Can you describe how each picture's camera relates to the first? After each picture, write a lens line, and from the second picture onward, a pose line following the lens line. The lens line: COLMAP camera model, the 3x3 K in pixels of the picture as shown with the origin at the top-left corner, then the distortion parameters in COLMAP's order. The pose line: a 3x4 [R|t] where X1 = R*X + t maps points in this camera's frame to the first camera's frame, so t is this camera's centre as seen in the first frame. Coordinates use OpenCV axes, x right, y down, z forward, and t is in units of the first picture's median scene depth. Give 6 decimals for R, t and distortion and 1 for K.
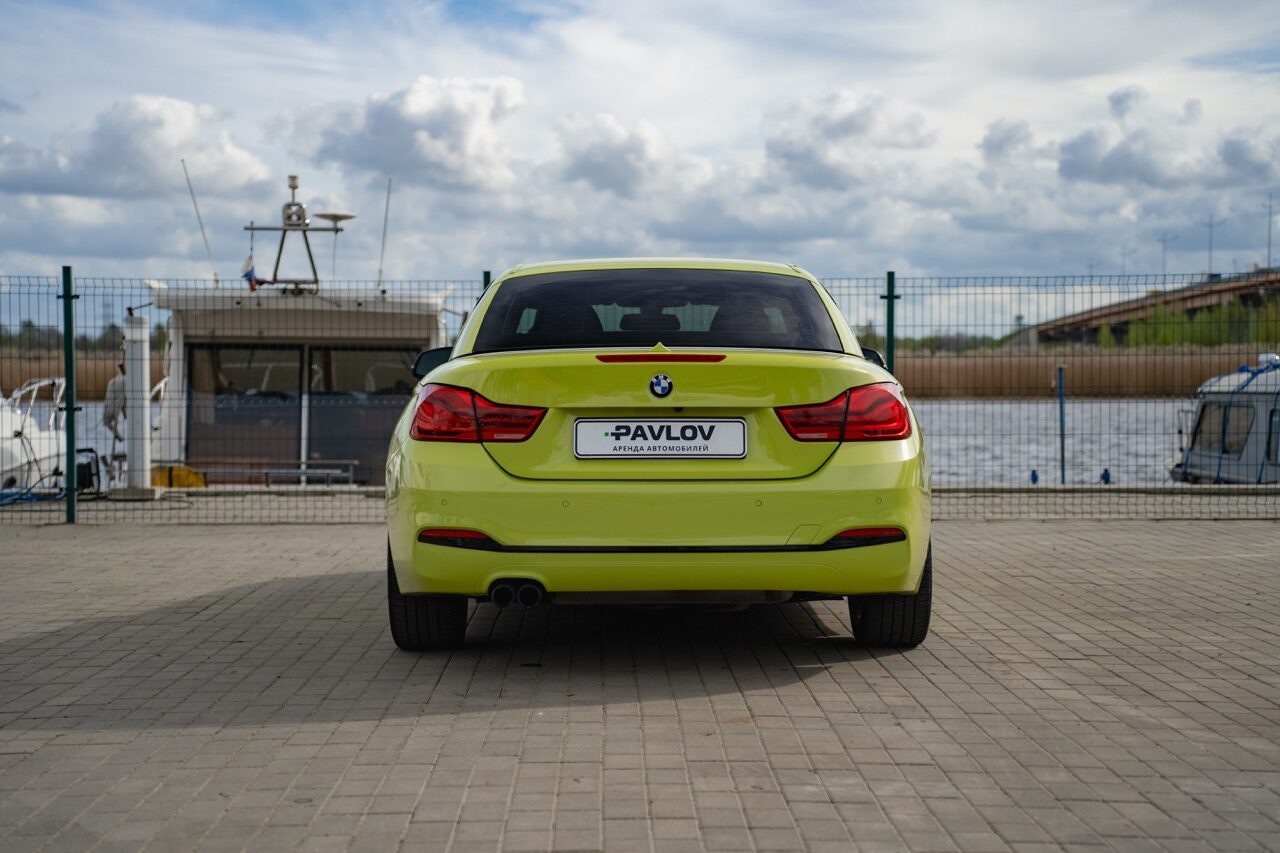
lens RADIAL K [[2231.2, 0, 640.0], [0, 2231.2, 426.5], [0, 0, 1]] dist [0.589082, -0.026044]
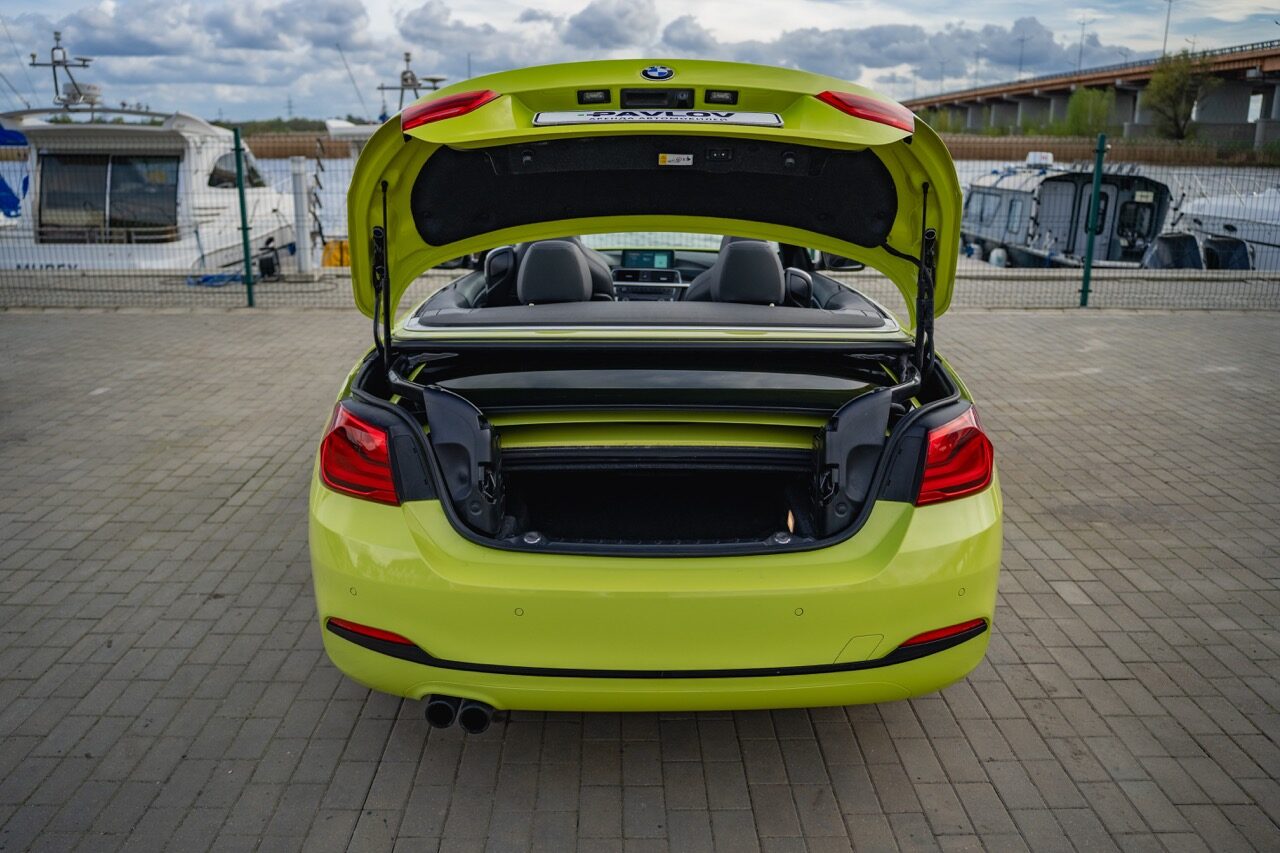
lens RADIAL K [[1029.9, 0, 640.0], [0, 1029.9, 426.5], [0, 0, 1]] dist [-0.000200, -0.006725]
pose [[0.999938, -0.008875, 0.006748, 0.001143], [0.006933, 0.968994, 0.246986, -0.042560], [-0.008730, -0.246923, 0.968996, 0.303243]]
